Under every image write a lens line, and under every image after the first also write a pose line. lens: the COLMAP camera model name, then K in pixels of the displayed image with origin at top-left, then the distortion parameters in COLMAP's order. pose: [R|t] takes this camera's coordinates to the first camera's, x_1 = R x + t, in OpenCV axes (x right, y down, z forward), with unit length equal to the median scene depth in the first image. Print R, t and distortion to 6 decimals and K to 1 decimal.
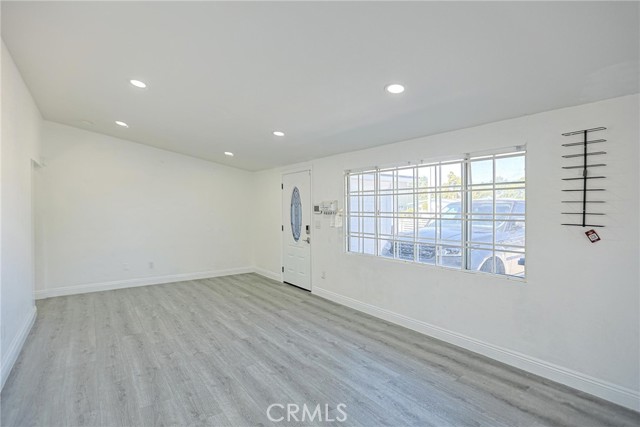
lens RADIAL K [[312.7, 0, 309.7], [0, 312.7, 211.3], [0, 0, 1]] dist [-0.057254, 0.021715]
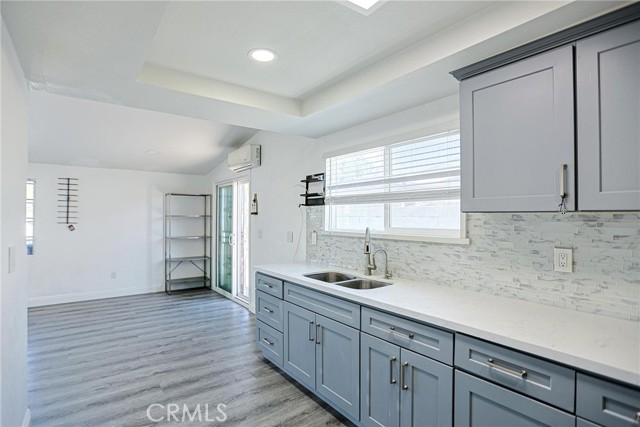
lens RADIAL K [[318.8, 0, 315.6], [0, 318.8, 216.1], [0, 0, 1]] dist [-0.046250, 0.024833]
pose [[-0.011028, 0.005334, 0.999925, -0.916596], [0.003372, 0.999980, -0.005297, 0.010902], [-0.999934, 0.003313, -0.011046, -0.499825]]
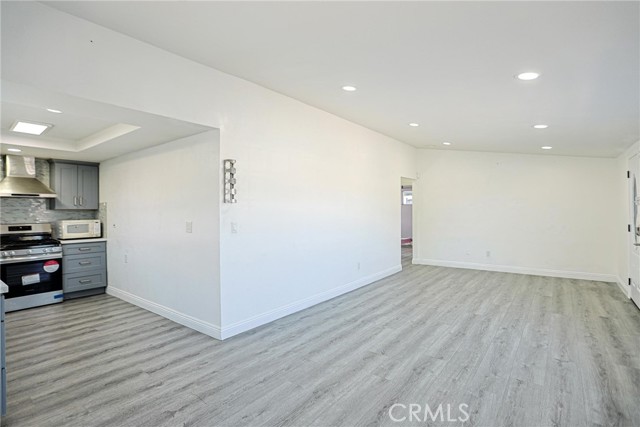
lens RADIAL K [[317.9, 0, 316.7], [0, 317.9, 207.4], [0, 0, 1]] dist [-0.059589, 0.023931]
pose [[0.281854, -0.006288, -0.959437, 0.781396], [0.002090, 0.999980, -0.005940, 0.010112], [0.959455, -0.000331, 0.281862, 0.083115]]
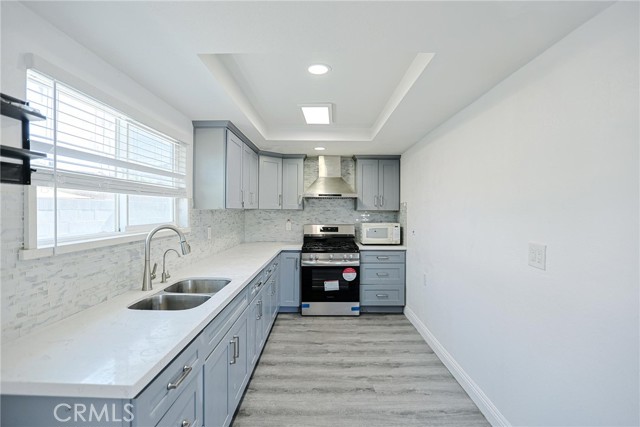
lens RADIAL K [[317.9, 0, 316.7], [0, 317.9, 207.4], [0, 0, 1]] dist [-0.059589, 0.023931]
pose [[-0.599367, -0.005222, -0.800458, 0.184912], [-0.008613, 0.999963, -0.000075, -0.004054], [0.800428, 0.006850, -0.599389, -0.020653]]
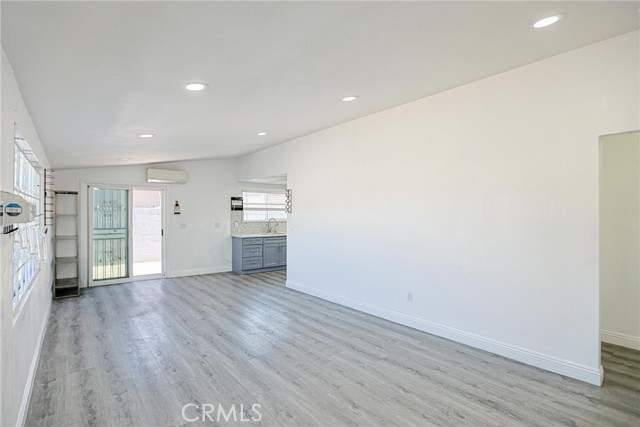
lens RADIAL K [[316.7, 0, 320.0], [0, 316.7, 213.5], [0, 0, 1]] dist [-0.062988, 0.024871]
pose [[-0.998079, -0.000871, -0.061942, -0.363350], [-0.001179, 0.999987, 0.004943, -0.019046], [0.061937, 0.005007, -0.998068, 1.984197]]
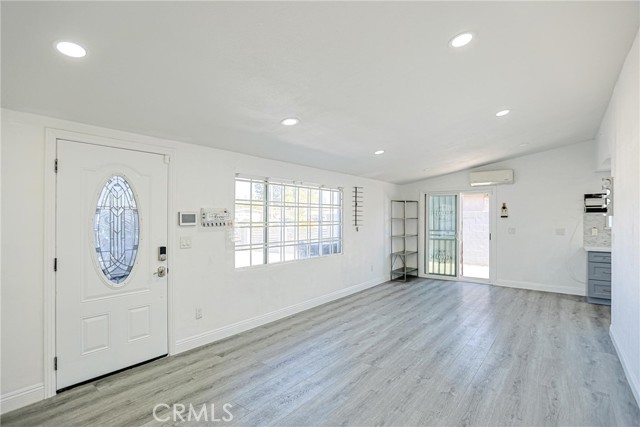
lens RADIAL K [[316.7, 0, 320.0], [0, 316.7, 213.5], [0, 0, 1]] dist [-0.062988, 0.024871]
pose [[-0.278907, 0.013137, 0.960228, -1.073403], [0.006892, 0.999908, -0.011678, -0.014159], [-0.960293, 0.003361, -0.278972, 1.428179]]
